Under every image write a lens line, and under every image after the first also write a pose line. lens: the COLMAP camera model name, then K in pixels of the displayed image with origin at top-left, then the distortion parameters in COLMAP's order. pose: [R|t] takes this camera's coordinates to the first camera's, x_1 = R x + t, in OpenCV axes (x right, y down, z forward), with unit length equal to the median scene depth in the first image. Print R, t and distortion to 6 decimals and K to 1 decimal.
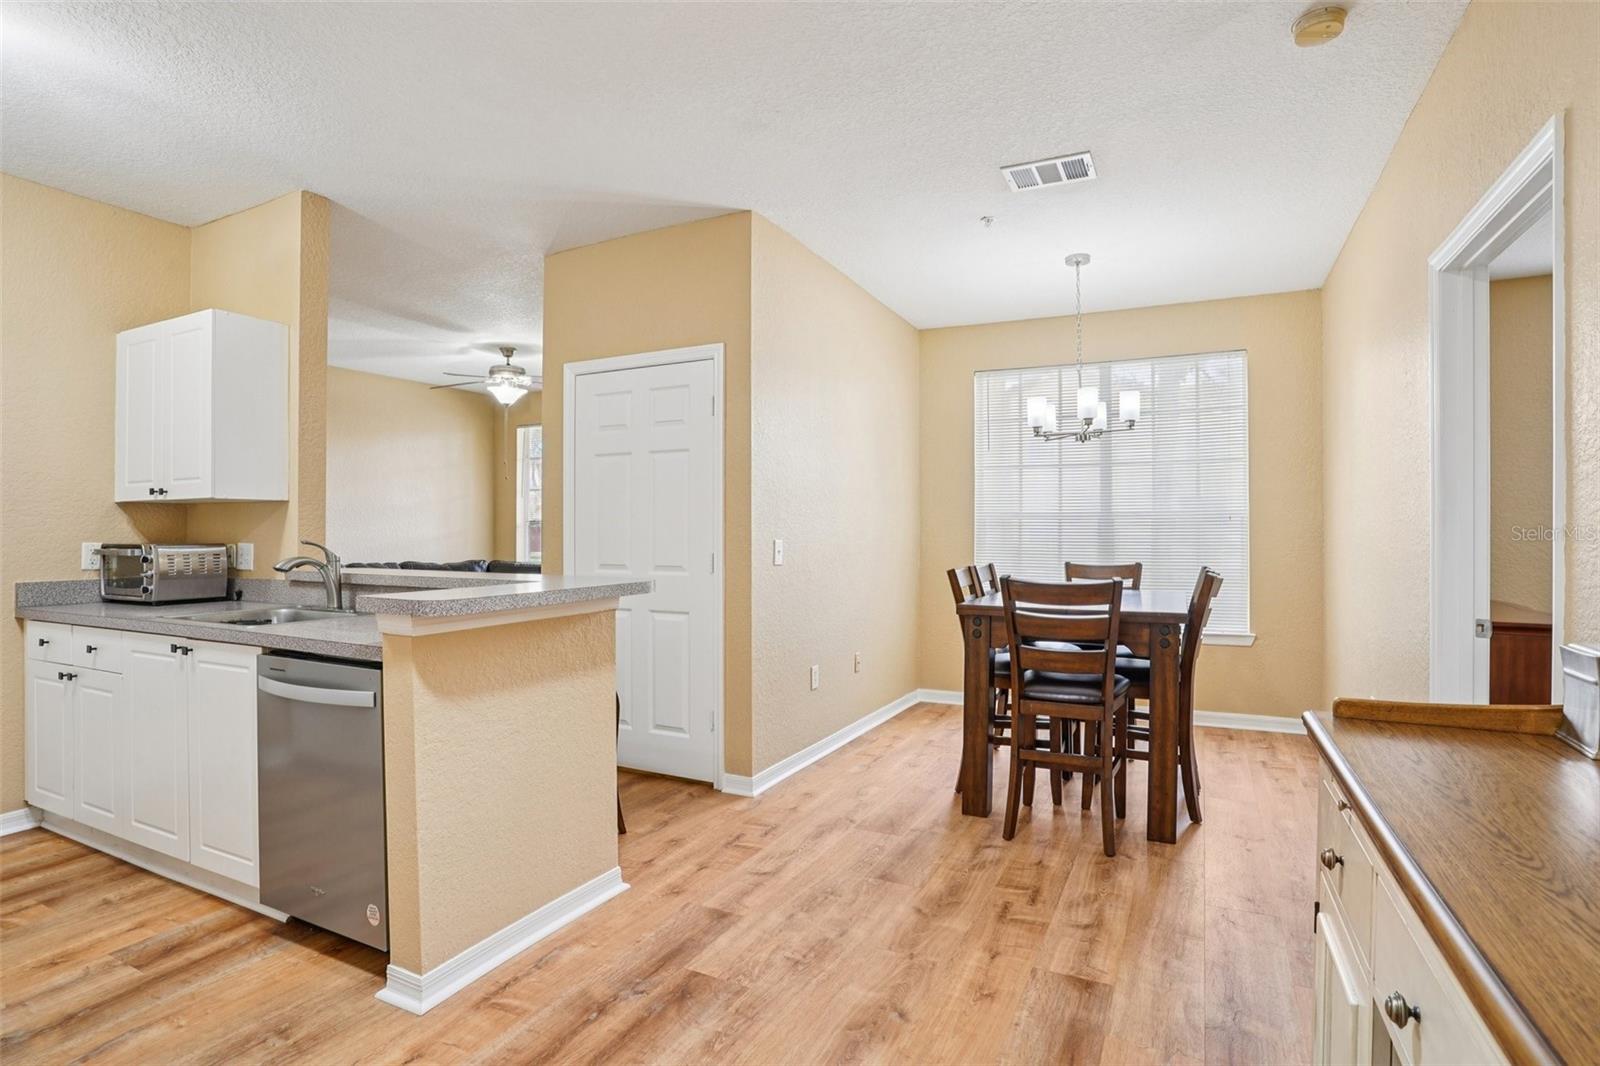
lens RADIAL K [[799.7, 0, 797.2], [0, 799.7, 524.3], [0, 0, 1]] dist [-0.079780, 0.034576]
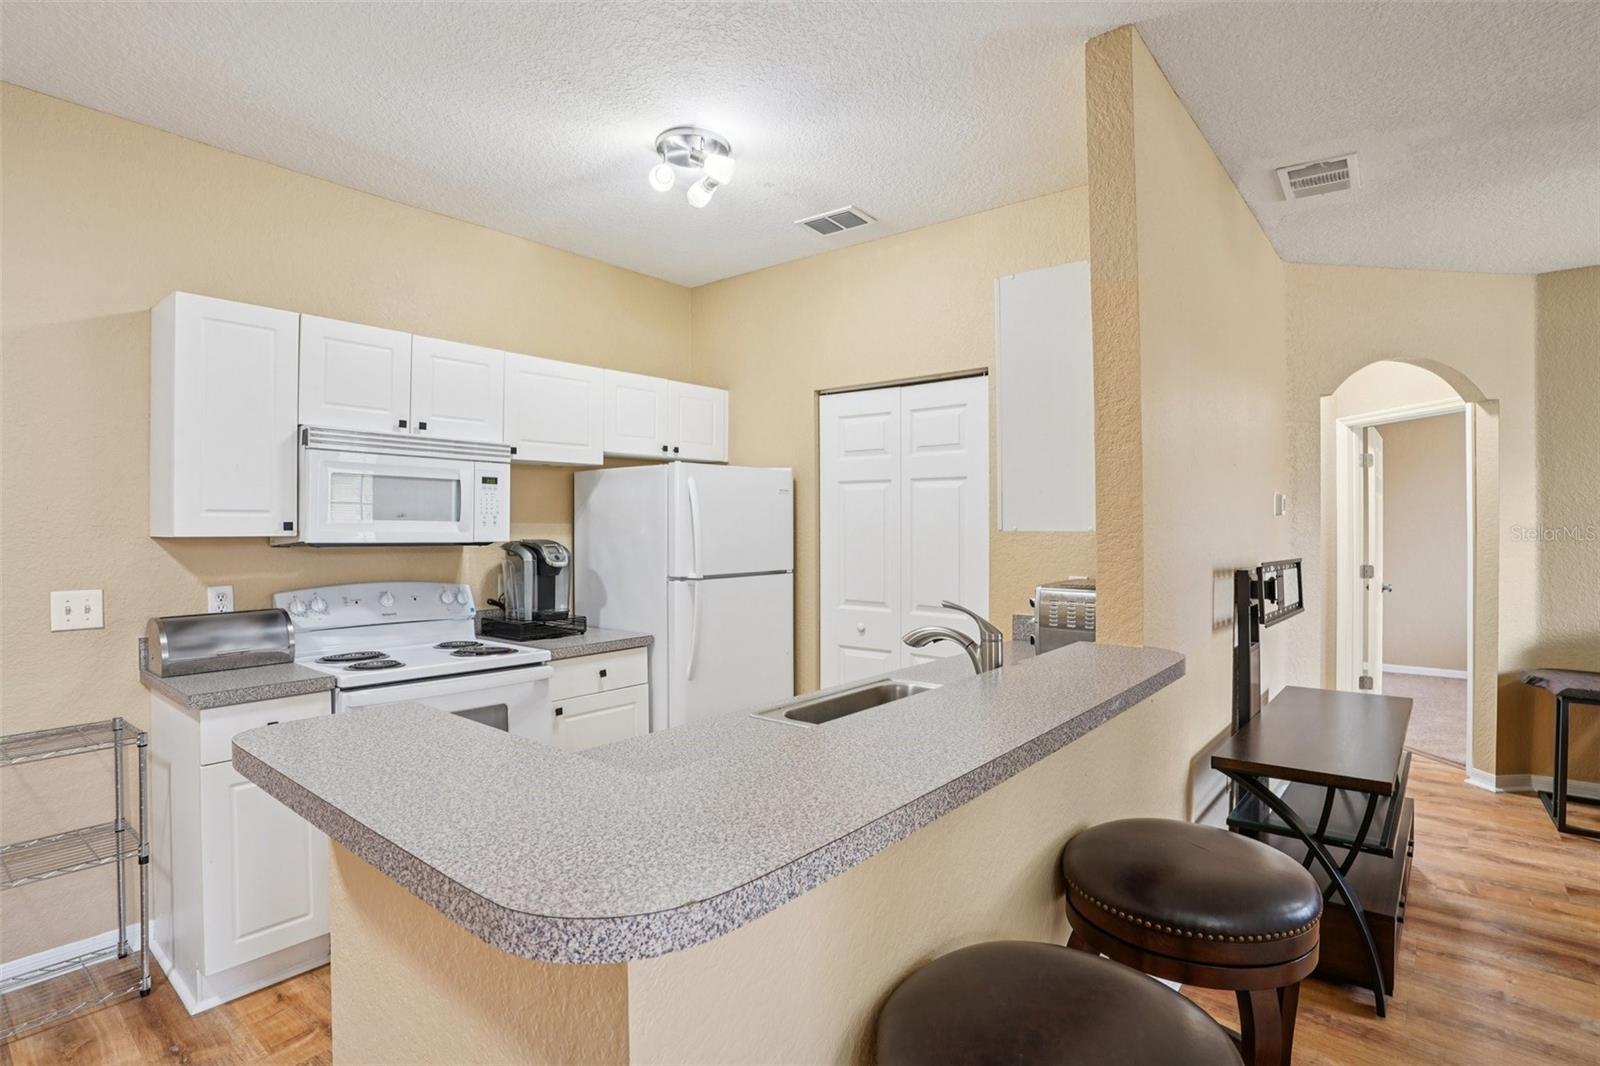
lens RADIAL K [[795.6, 0, 799.9], [0, 795.6, 525.5], [0, 0, 1]] dist [-0.068781, 0.027085]
pose [[-0.225459, 0.004284, -0.974243, 0.027016], [0.008722, 0.999959, 0.002378, -0.042169], [0.974214, -0.007962, -0.225487, 0.958526]]
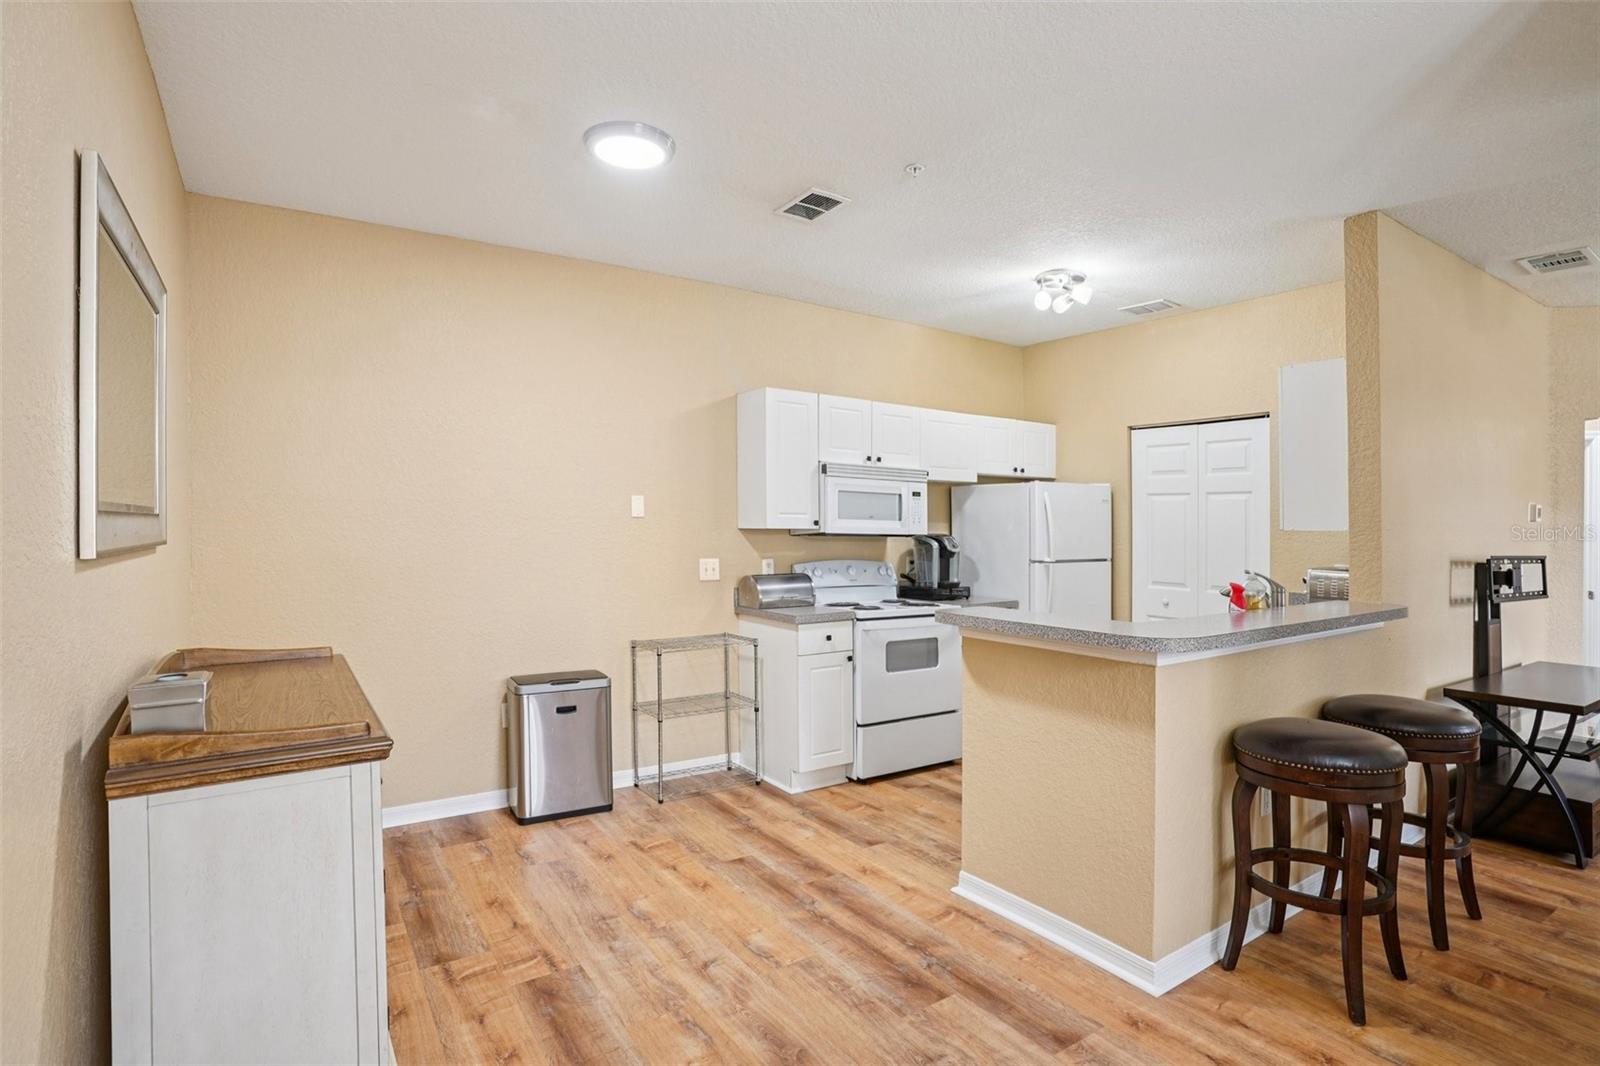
lens RADIAL K [[812.2, 0, 811.1], [0, 812.2, 513.4], [0, 0, 1]] dist [-0.078416, 0.042981]
pose [[-0.475773, -0.013360, -0.879466, 0.612633], [-0.001413, 0.999895, -0.014425, -0.040443], [0.879567, -0.005620, -0.475742, 0.919760]]
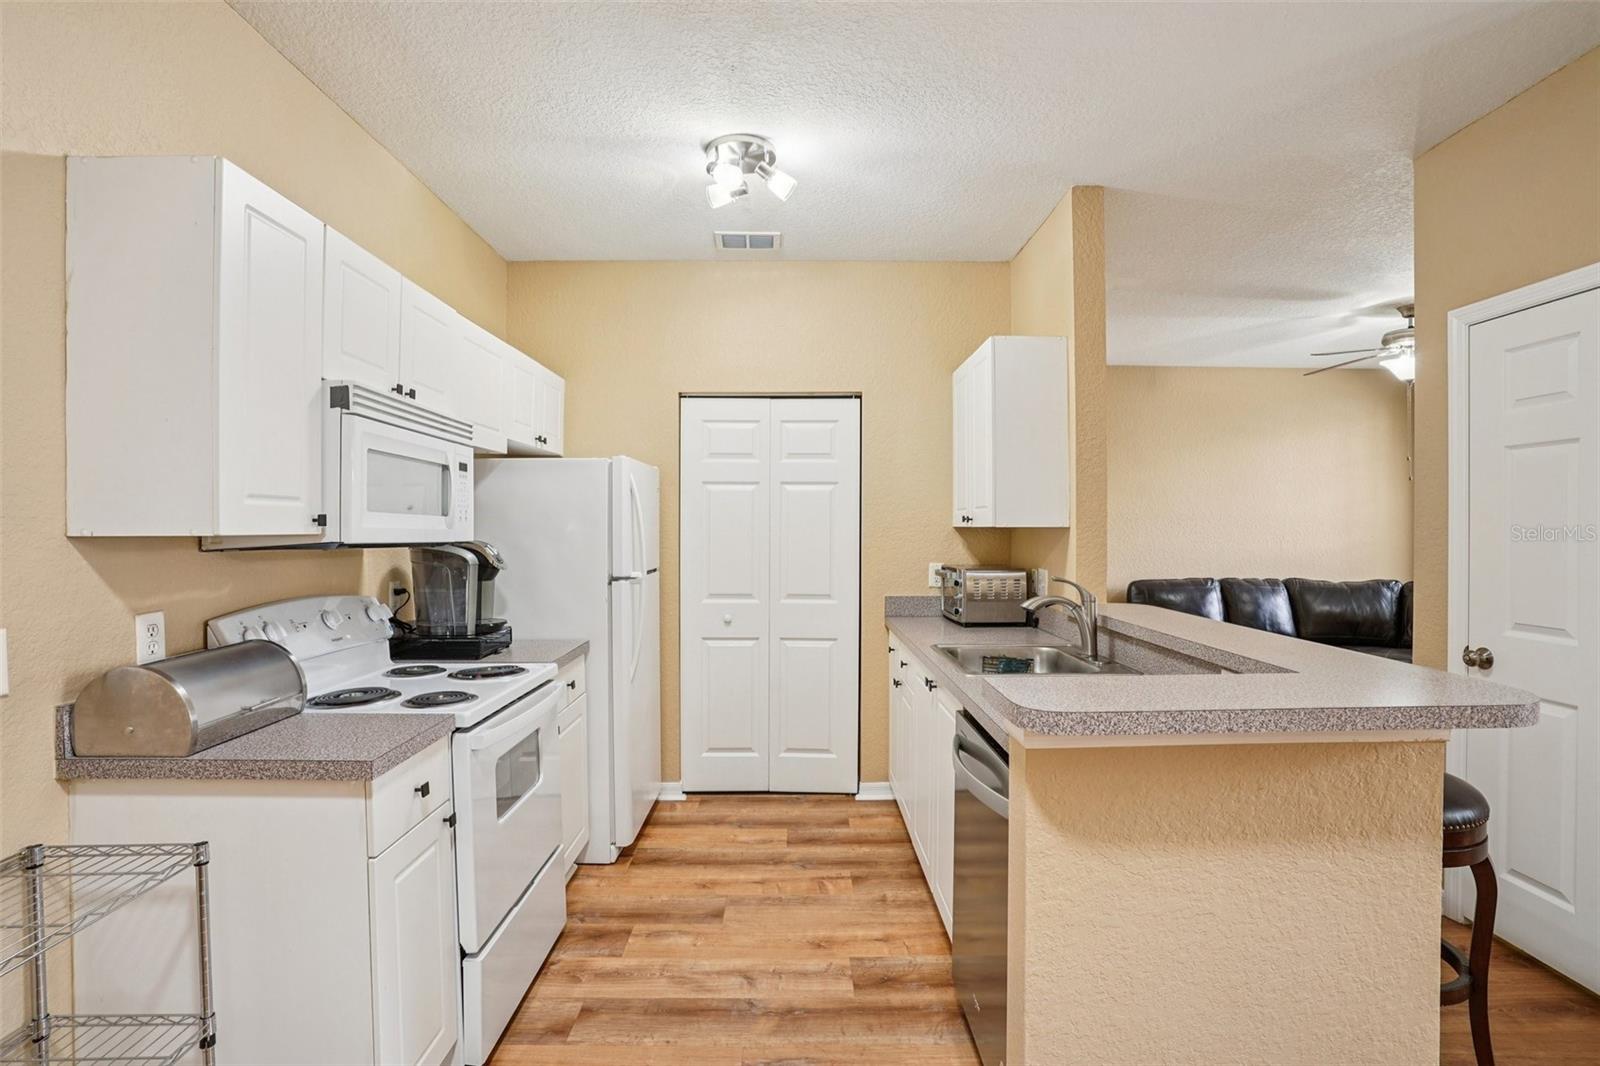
lens RADIAL K [[795.4, 0, 800.0], [0, 795.4, 533.0], [0, 0, 1]] dist [-0.082781, 0.035789]
pose [[0.455958, 0.009781, -0.889948, 0.032040], [0.005444, 0.999890, 0.013779, -0.040662], [0.889985, -0.011128, 0.455854, 0.307786]]
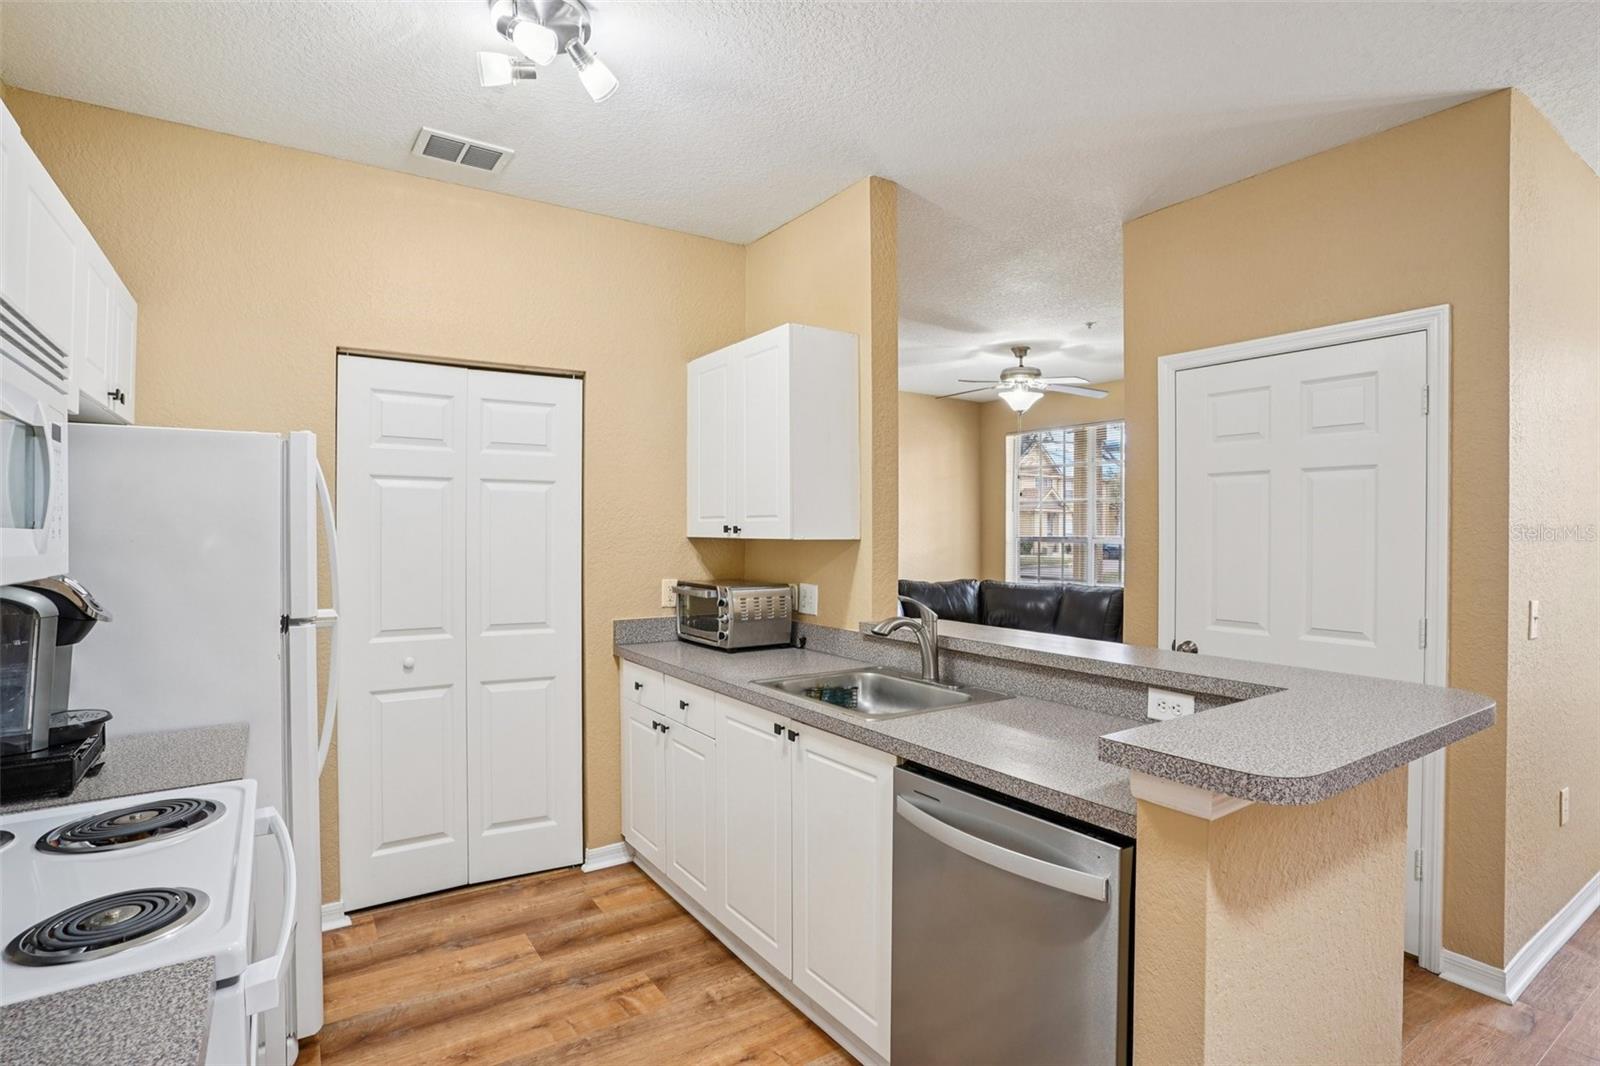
lens RADIAL K [[795.4, 0, 800.0], [0, 795.4, 533.0], [0, 0, 1]] dist [-0.082781, 0.035789]
pose [[0.872014, 0.008307, -0.489410, -0.300313], [-0.002542, 0.999919, 0.012443, -0.051379], [0.489474, -0.009607, 0.871965, 0.213003]]
